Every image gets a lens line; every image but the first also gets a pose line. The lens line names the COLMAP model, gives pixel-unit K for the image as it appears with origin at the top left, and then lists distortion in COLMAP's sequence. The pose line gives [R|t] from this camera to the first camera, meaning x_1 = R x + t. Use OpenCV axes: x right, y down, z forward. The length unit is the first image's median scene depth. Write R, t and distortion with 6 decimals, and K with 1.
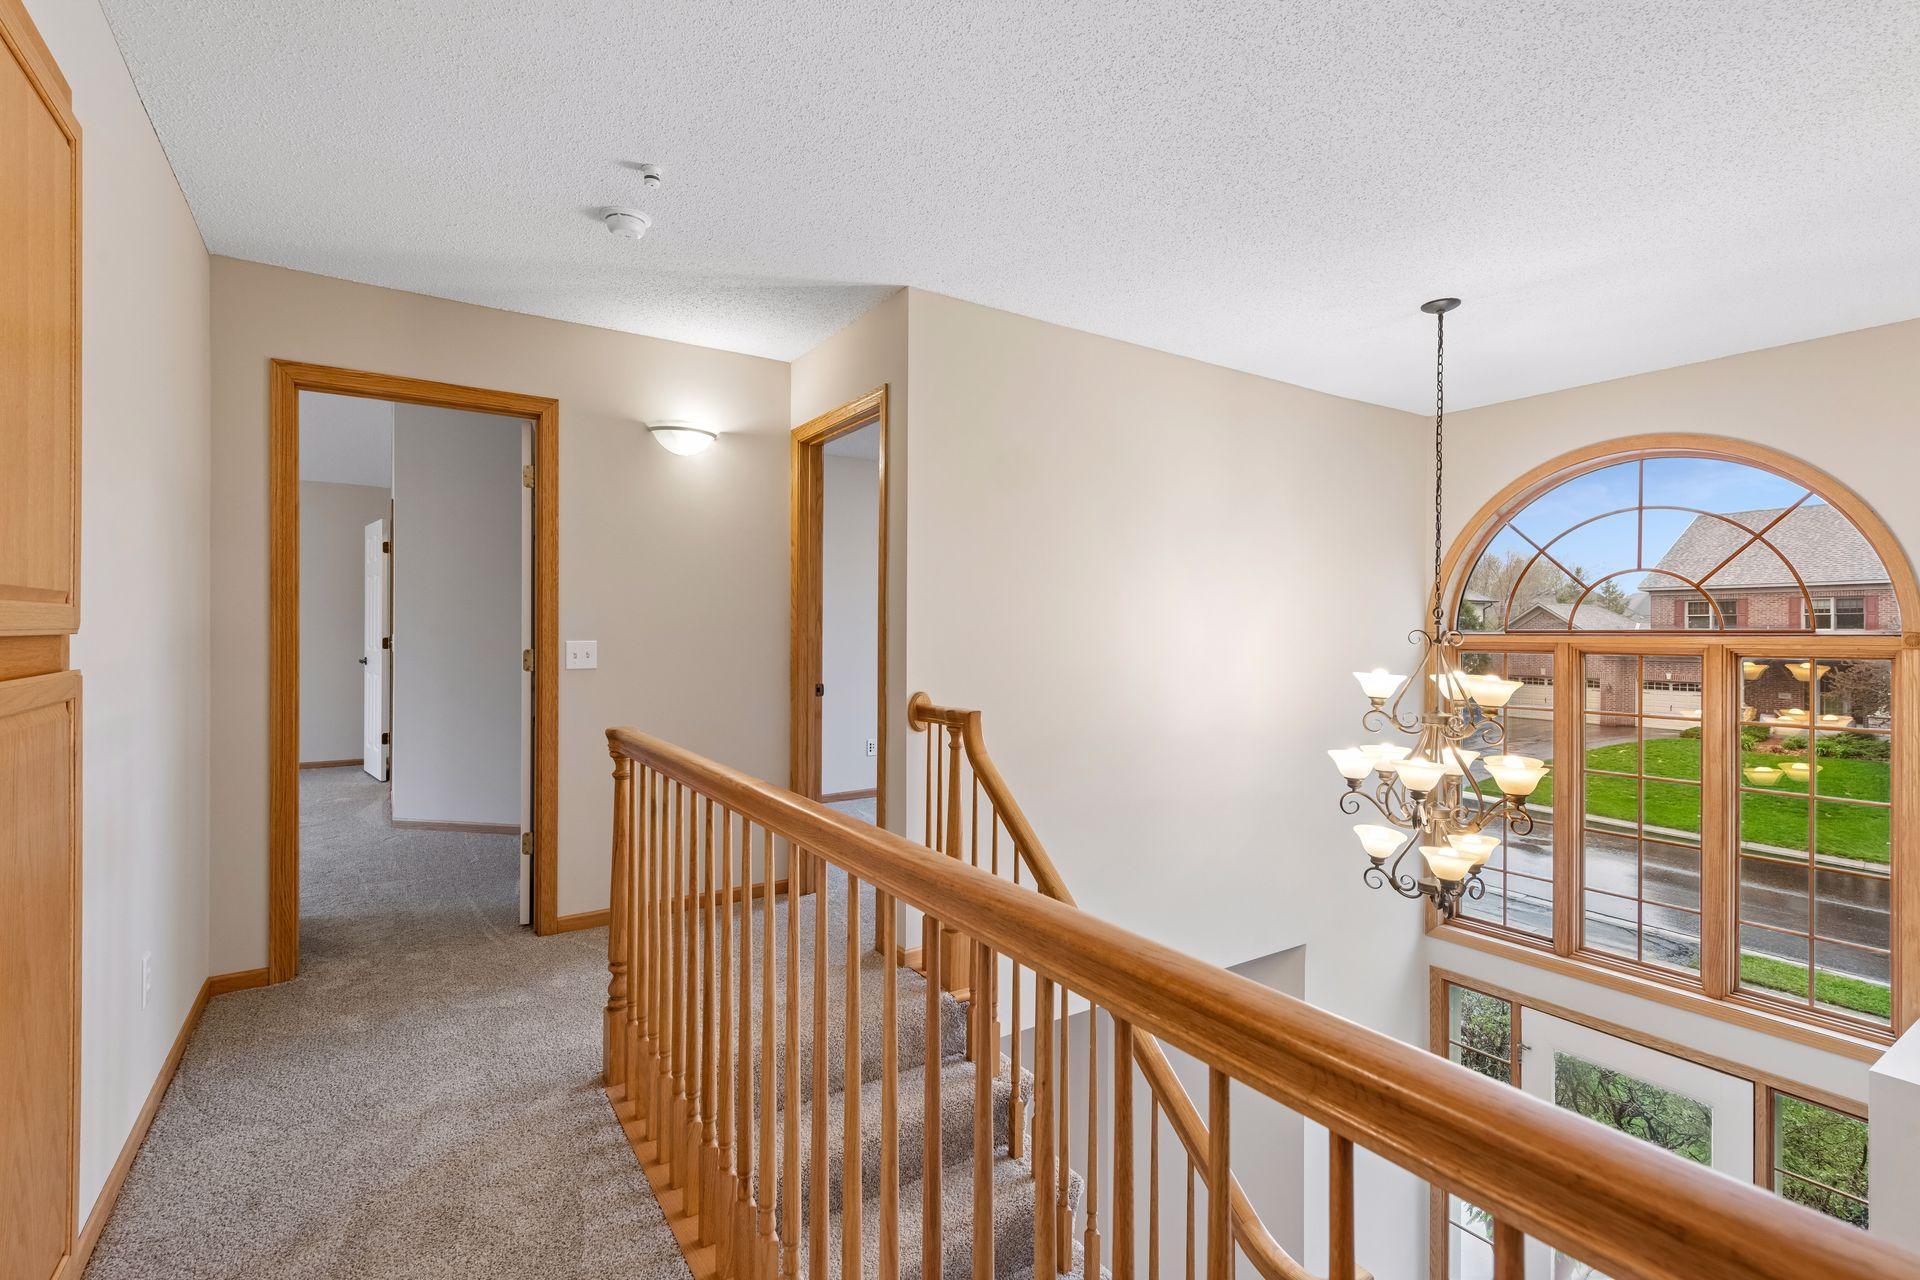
lens RADIAL K [[866.6, 0, 937.2], [0, 866.6, 637.9], [0, 0, 1]] dist [0.000795, -0.000023]
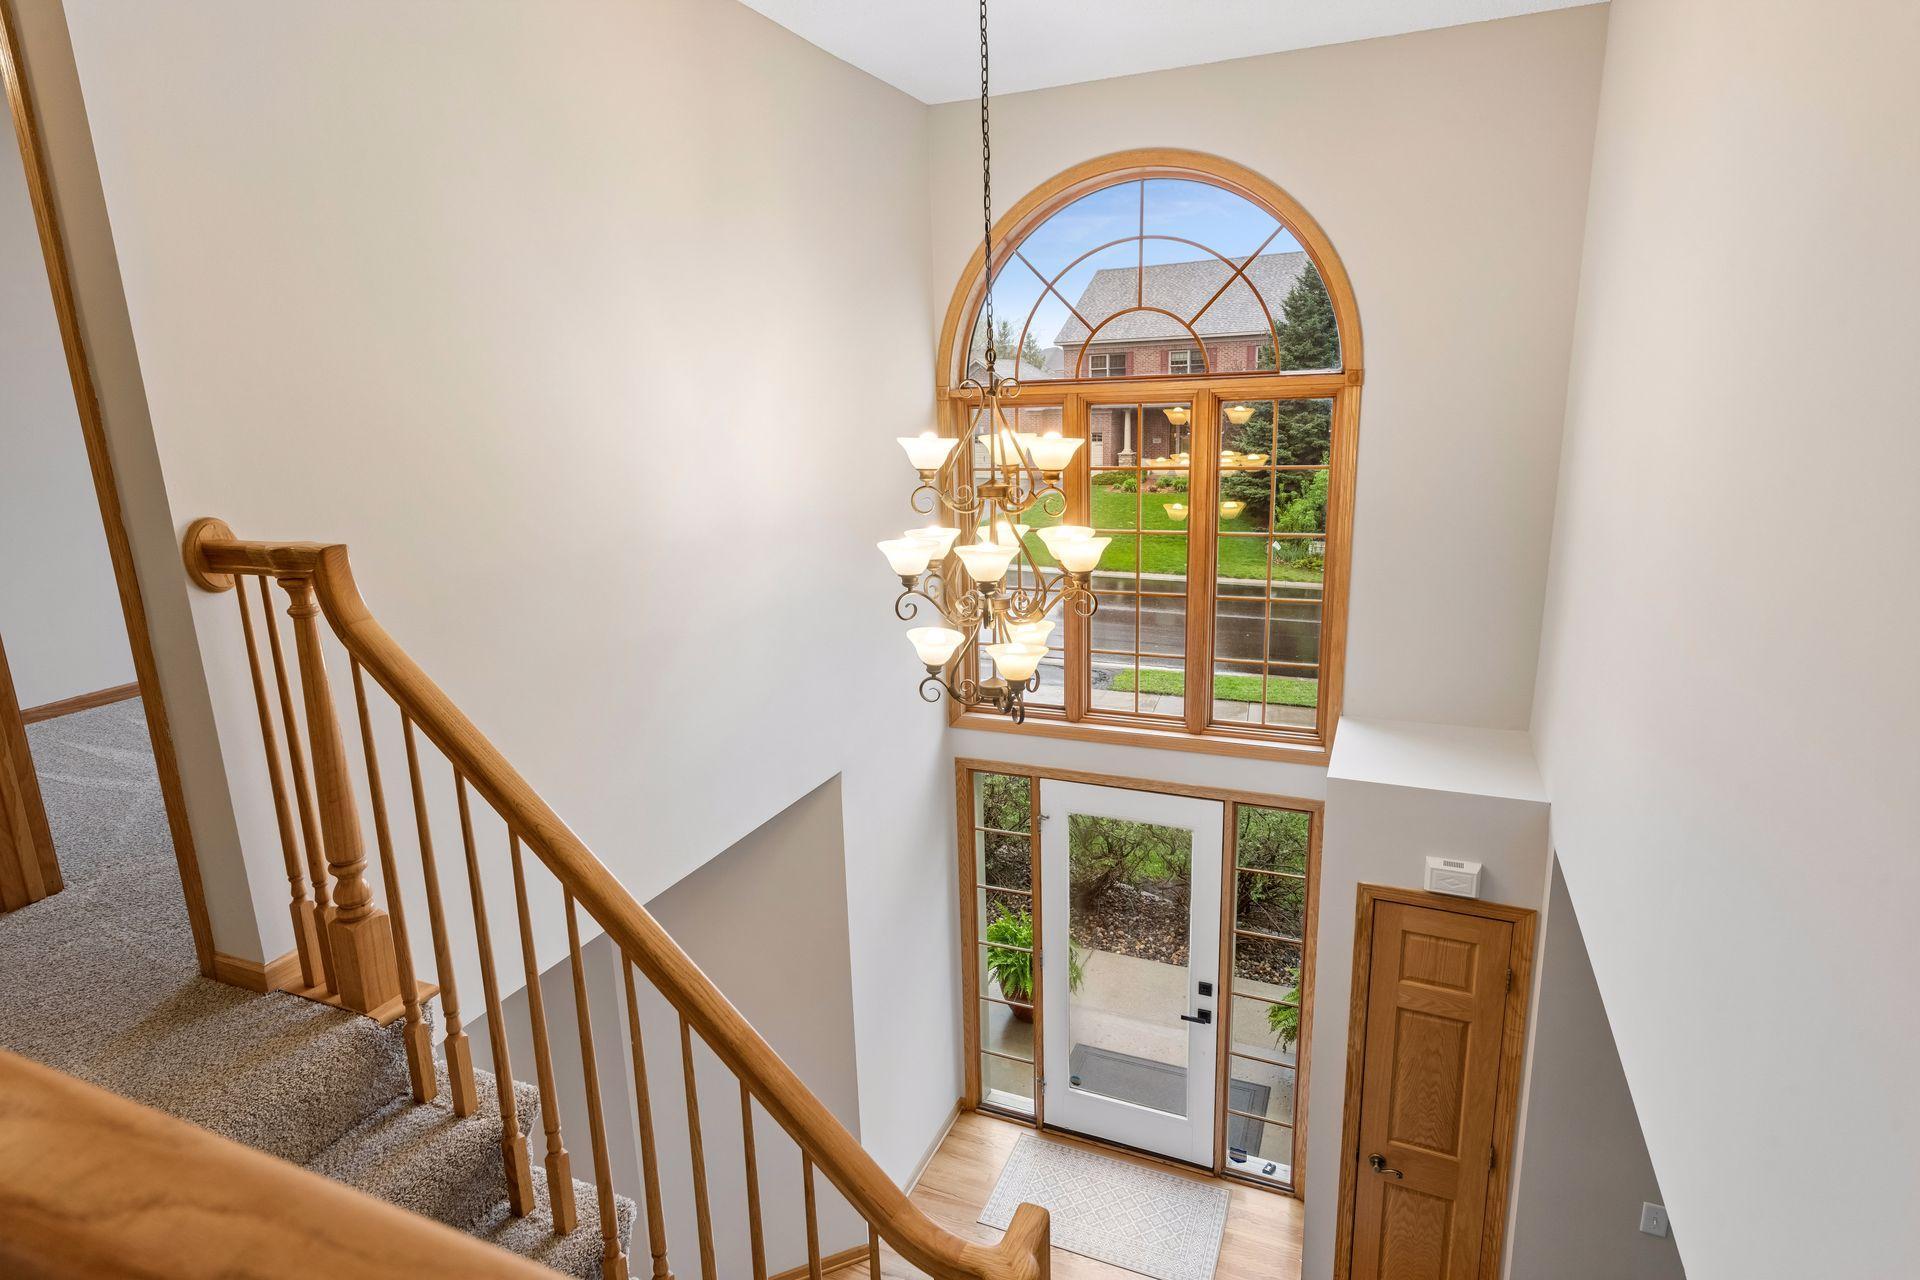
lens RADIAL K [[1010.1, 0, 957.4], [0, 1010.1, 631.3], [0, 0, 1]] dist [0.015446, -0.000384]
pose [[0.822817, -0.158815, 0.545664, 0.008082], [0.038098, 0.973414, 0.225862, 0.006088], [-0.567027, -0.165055, 0.806993, 0.218700]]
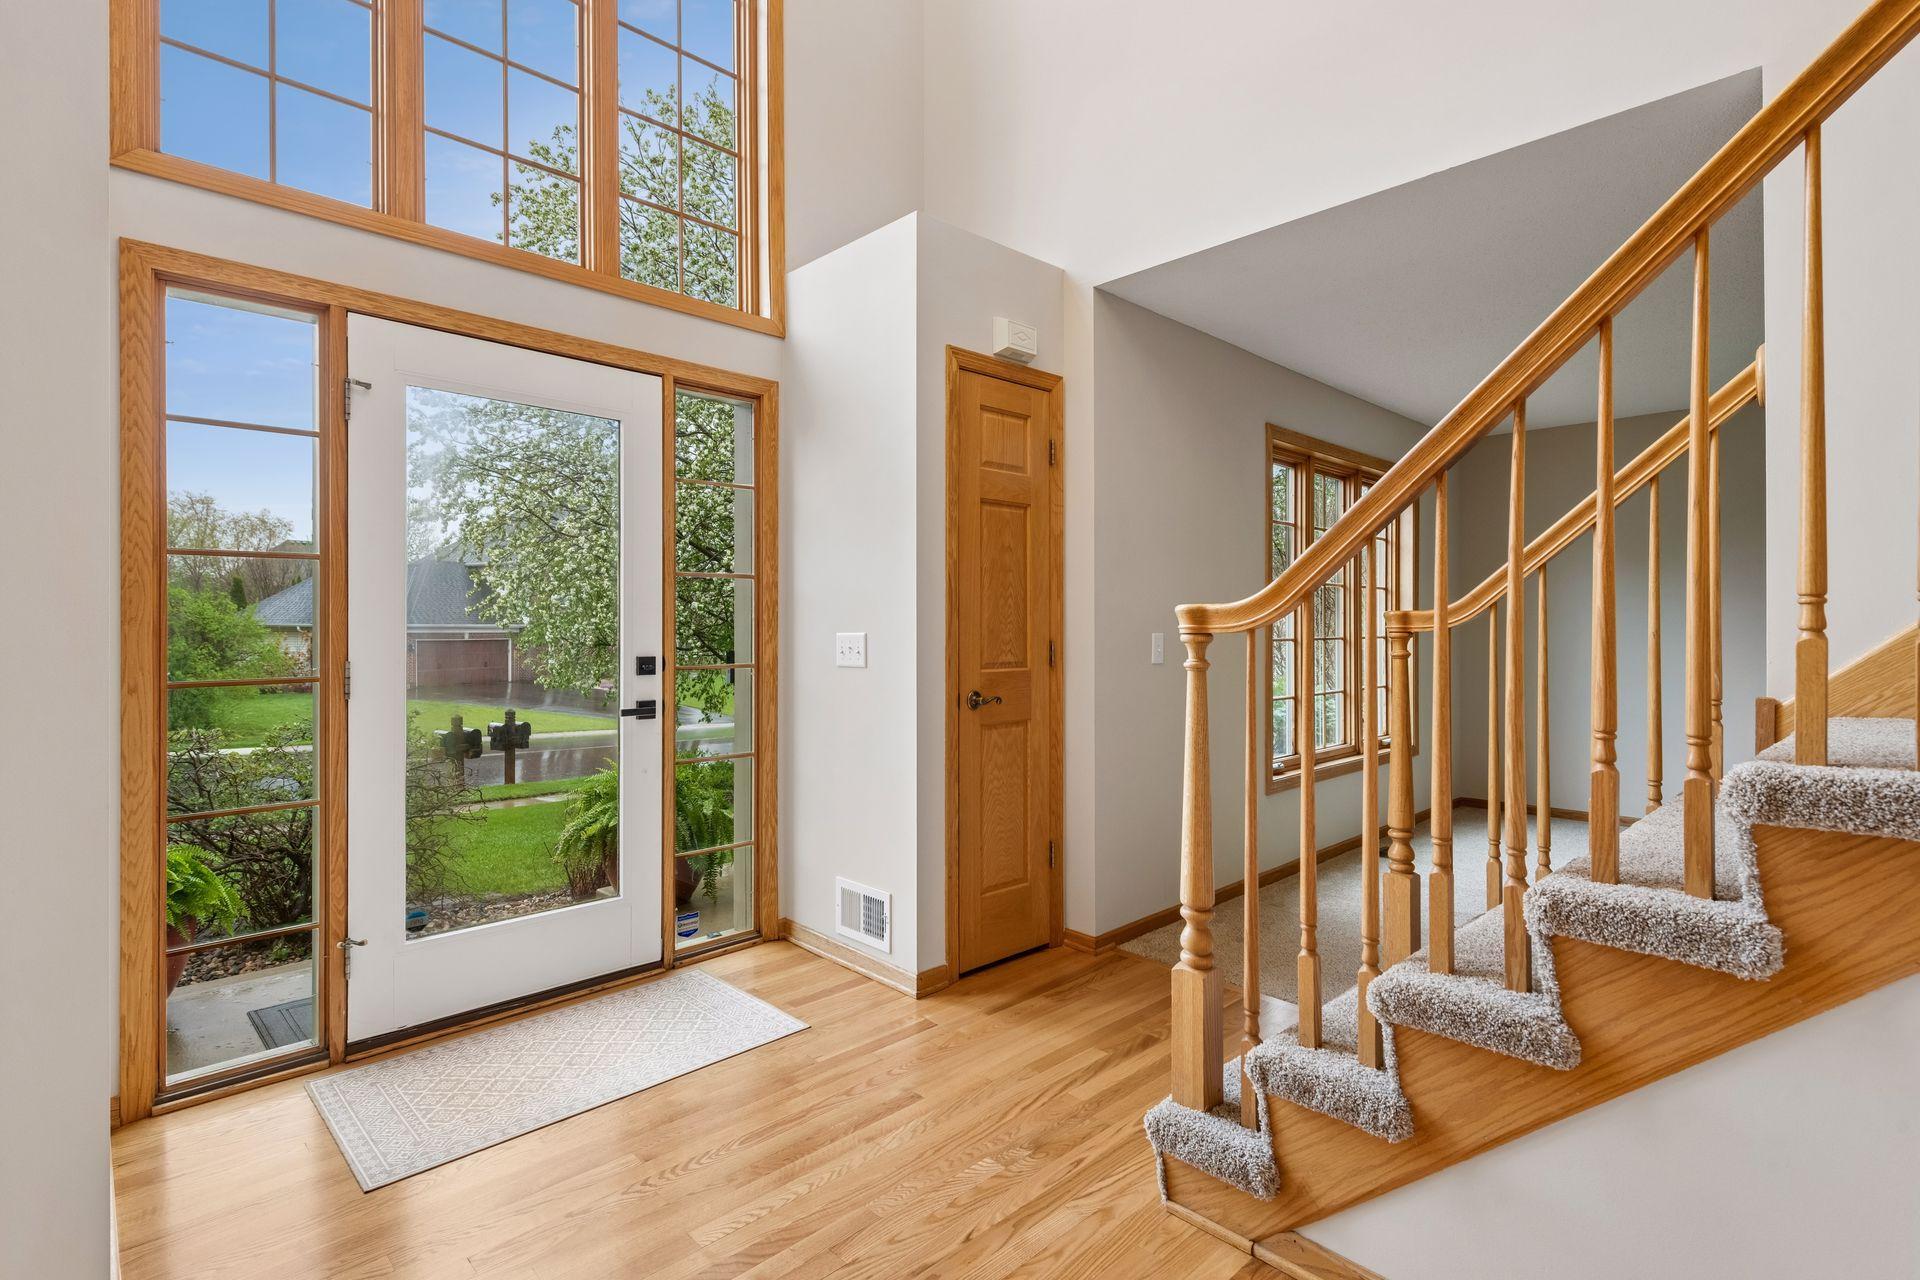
lens RADIAL K [[914.4, 0, 965.8], [0, 914.4, 620.4], [0, 0, 1]] dist [0.004023, 0.000237]
pose [[-0.210362, -0.008619, 0.977586, 0.065821], [0.001435, 0.999957, 0.009125, 0.797334], [-0.977623, 0.003322, -0.210340, 0.988895]]
